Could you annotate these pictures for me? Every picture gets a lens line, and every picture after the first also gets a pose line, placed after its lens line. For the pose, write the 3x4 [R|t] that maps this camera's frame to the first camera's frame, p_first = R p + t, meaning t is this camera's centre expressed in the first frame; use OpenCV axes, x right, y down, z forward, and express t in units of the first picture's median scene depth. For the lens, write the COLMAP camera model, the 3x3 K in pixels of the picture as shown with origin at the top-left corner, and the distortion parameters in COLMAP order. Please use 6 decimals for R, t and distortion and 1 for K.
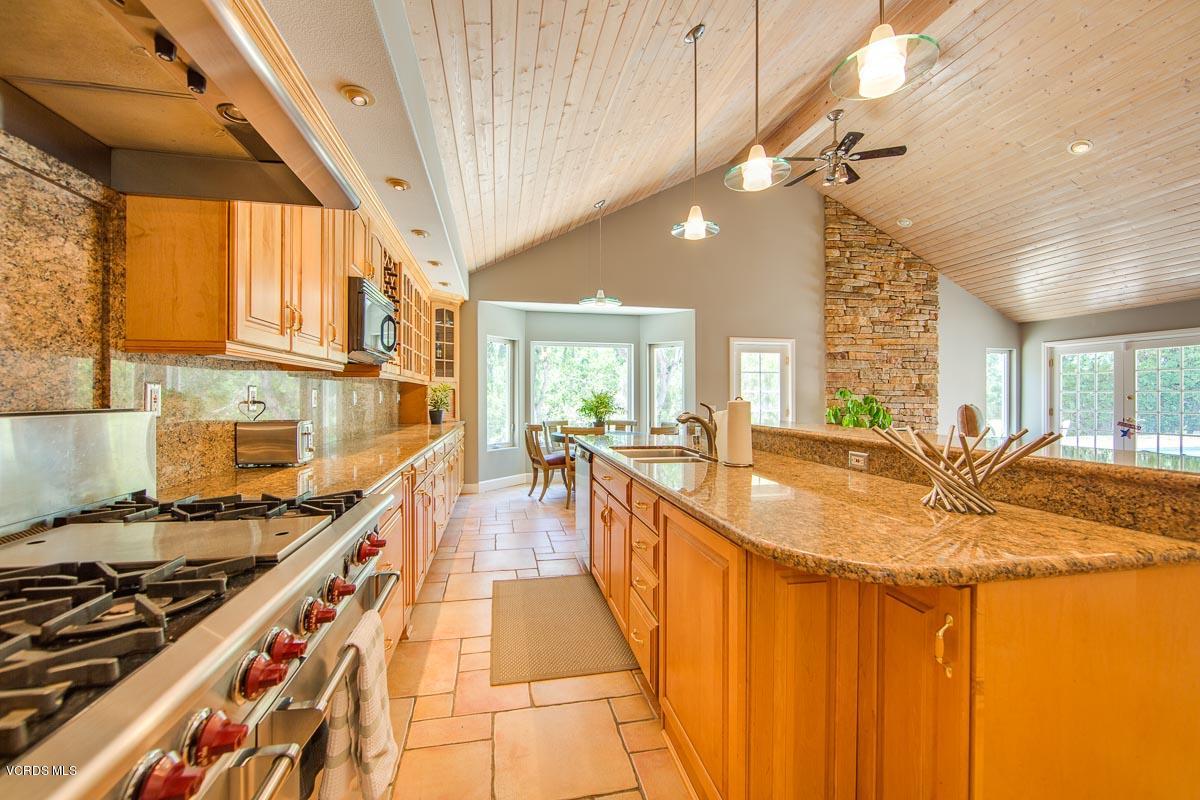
lens RADIAL K [[475.9, 0, 593.6], [0, 475.9, 398.2], [0, 0, 1]] dist [-0.011184, 0.000344]
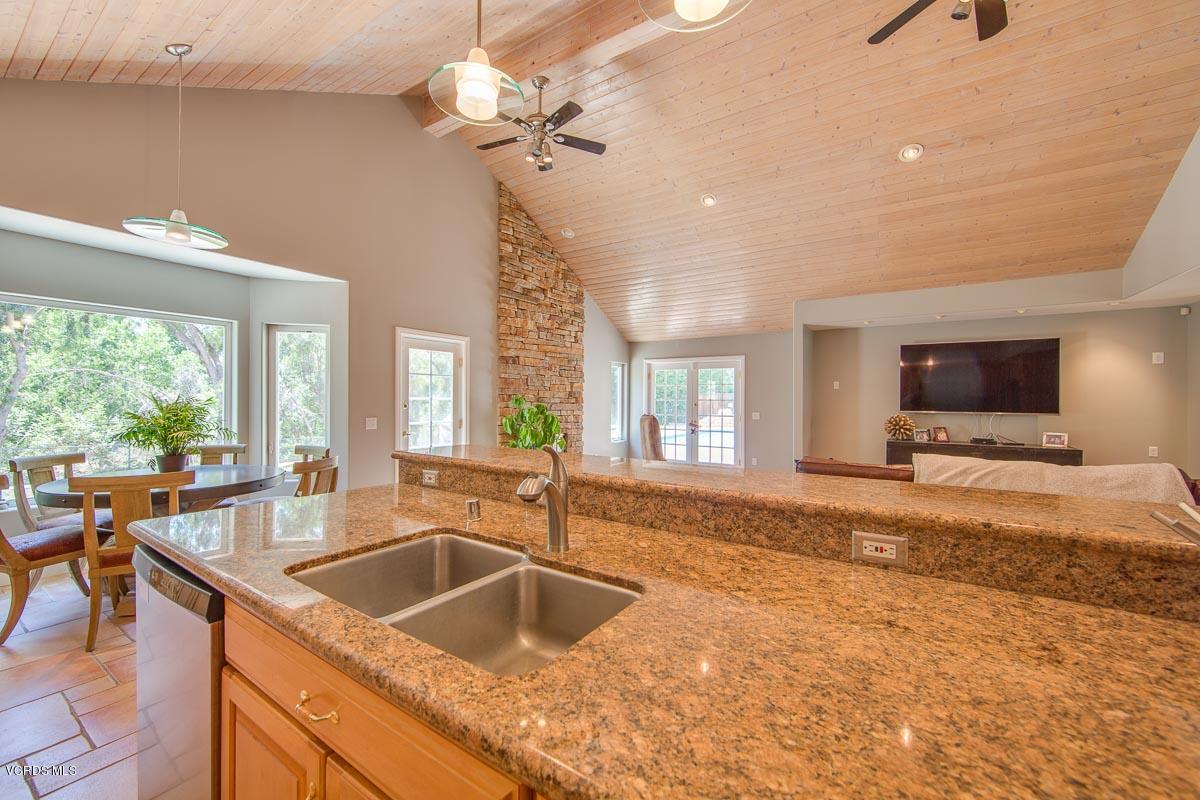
lens RADIAL K [[475.9, 0, 593.6], [0, 475.9, 398.2], [0, 0, 1]] dist [-0.011184, 0.000344]
pose [[0.706686, 0.005711, 0.707504, -0.023209], [-0.004305, 0.999984, -0.003772, -0.012419], [-0.707514, -0.000380, 0.706699, 0.233132]]
